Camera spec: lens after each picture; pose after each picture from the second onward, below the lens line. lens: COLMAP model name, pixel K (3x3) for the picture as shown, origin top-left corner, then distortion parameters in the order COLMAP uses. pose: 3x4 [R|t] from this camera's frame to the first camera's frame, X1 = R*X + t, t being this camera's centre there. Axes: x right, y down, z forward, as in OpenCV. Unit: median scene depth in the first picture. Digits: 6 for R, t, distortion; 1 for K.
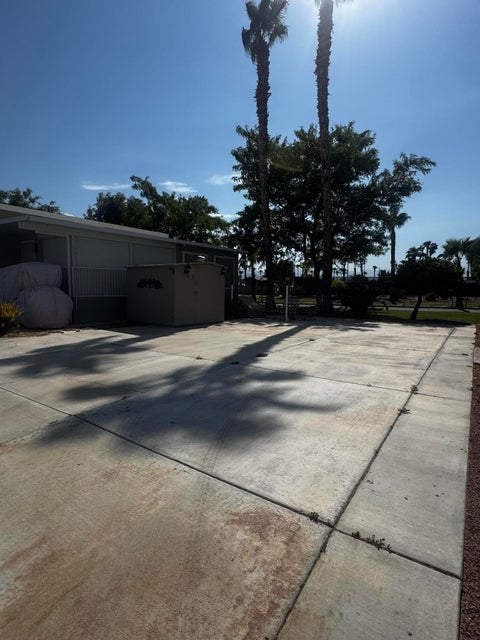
lens RADIAL K [[347.8, 0, 236.7], [0, 347.8, 318.8], [0, 0, 1]] dist [-0.006111, -0.000437]
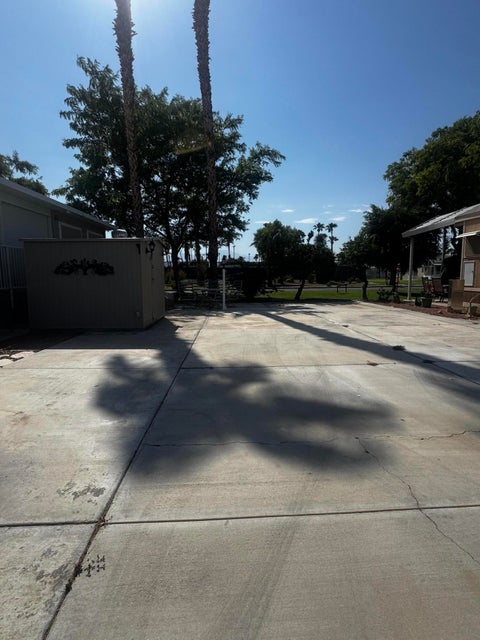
lens RADIAL K [[347.8, 0, 236.7], [0, 347.8, 318.8], [0, 0, 1]] dist [-0.006111, -0.000437]
pose [[0.791556, -0.093431, 0.603912, -0.418151], [0.066582, 0.995546, 0.066750, -0.032066], [-0.607458, -0.012627, 0.794251, 0.320687]]
